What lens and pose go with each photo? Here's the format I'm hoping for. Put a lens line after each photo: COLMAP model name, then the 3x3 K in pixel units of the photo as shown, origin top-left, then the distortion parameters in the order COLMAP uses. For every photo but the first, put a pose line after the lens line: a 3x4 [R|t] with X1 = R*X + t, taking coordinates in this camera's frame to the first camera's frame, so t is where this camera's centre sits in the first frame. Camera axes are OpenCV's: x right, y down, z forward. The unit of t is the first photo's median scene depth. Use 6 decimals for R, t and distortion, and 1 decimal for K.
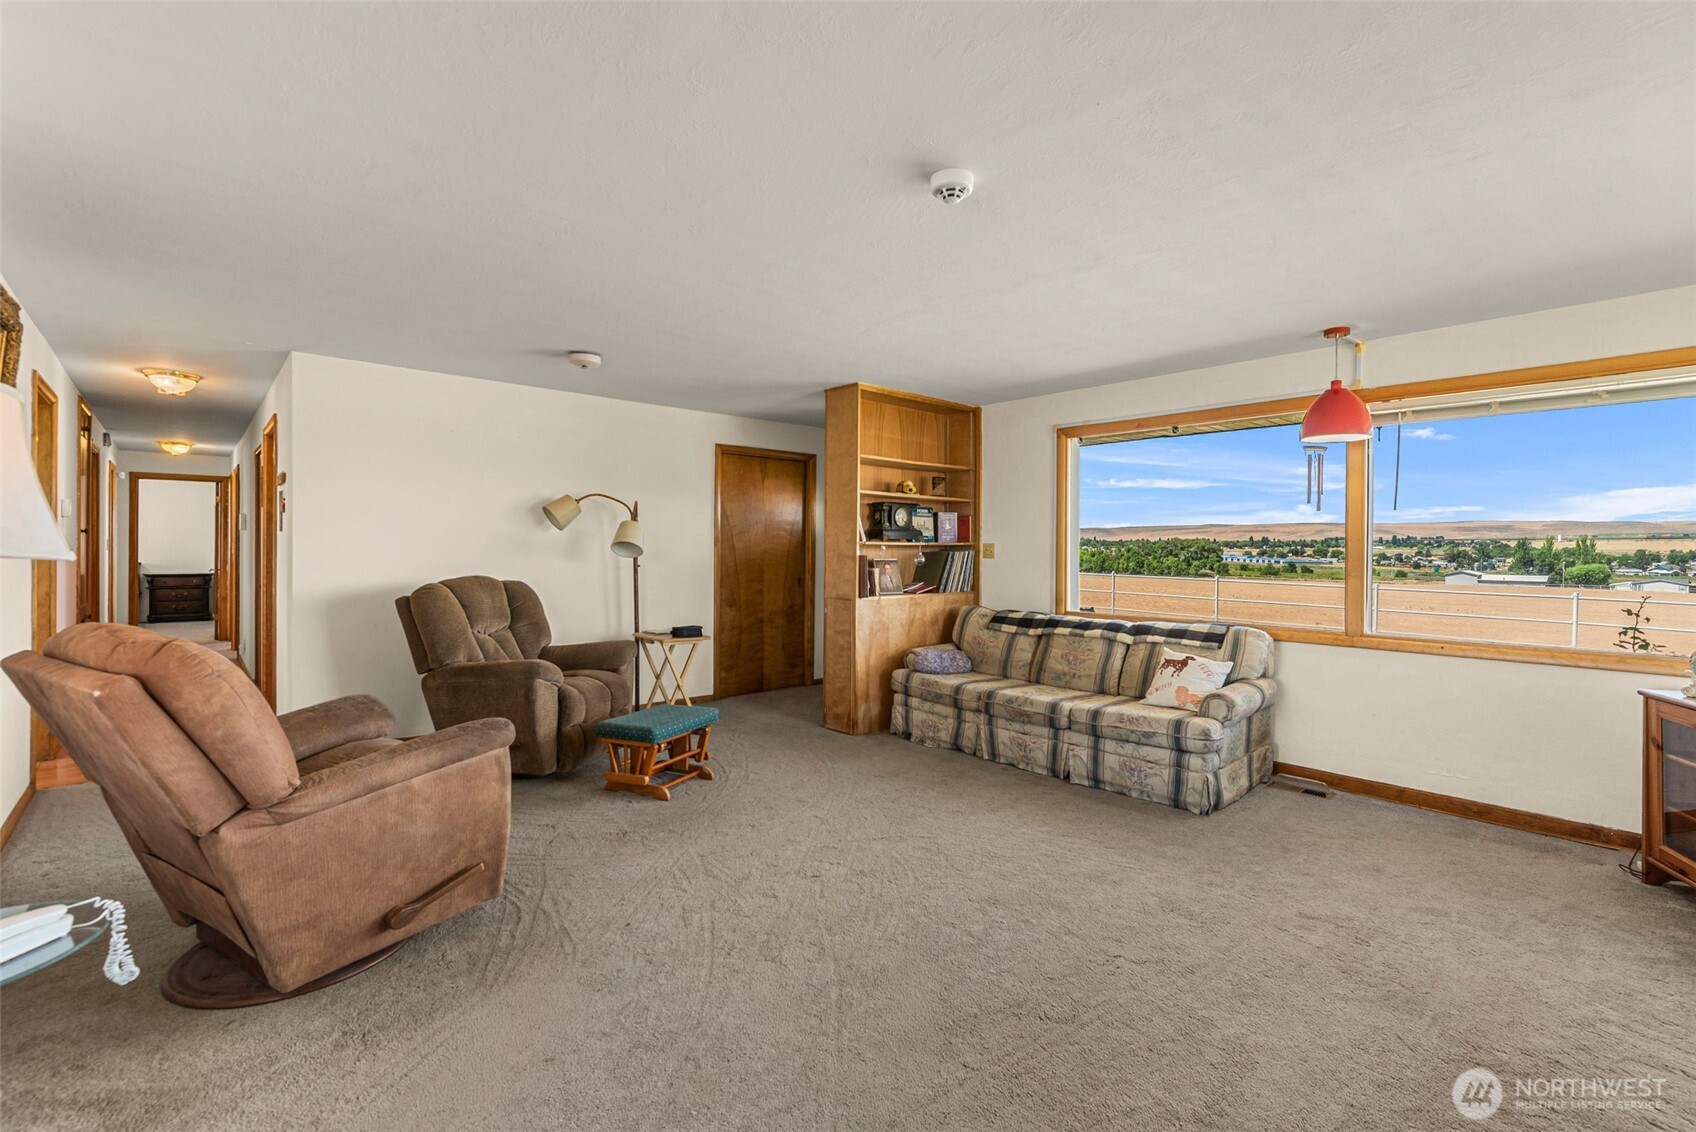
lens RADIAL K [[748.7, 0, 867.4], [0, 748.7, 551.4], [0, 0, 1]] dist [0.001013, -0.000137]
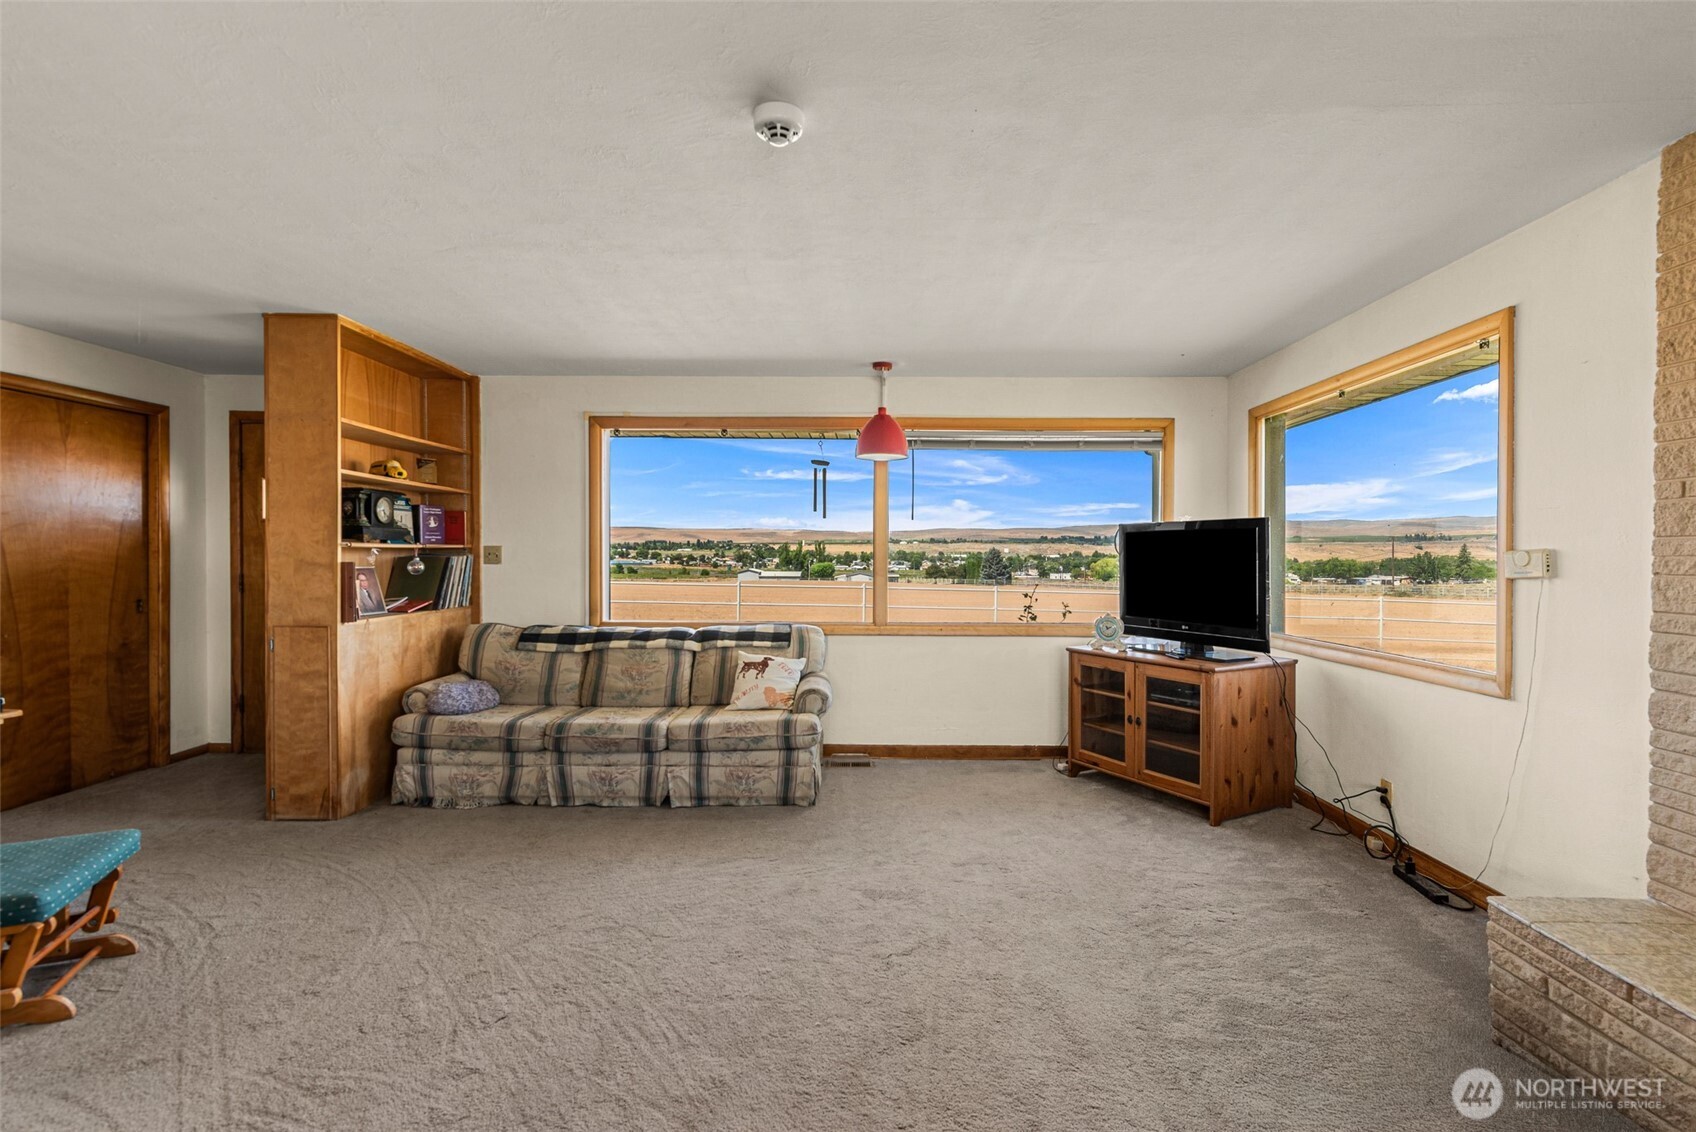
lens RADIAL K [[777.6, 0, 860.8], [0, 777.6, 566.1], [0, 0, 1]] dist [0.002339, -0.000579]
pose [[0.682964, -0.015073, 0.730297, -0.231421], [0.003518, 0.999843, 0.017346, -0.002387], [-0.730444, -0.009277, 0.682910, 0.160844]]
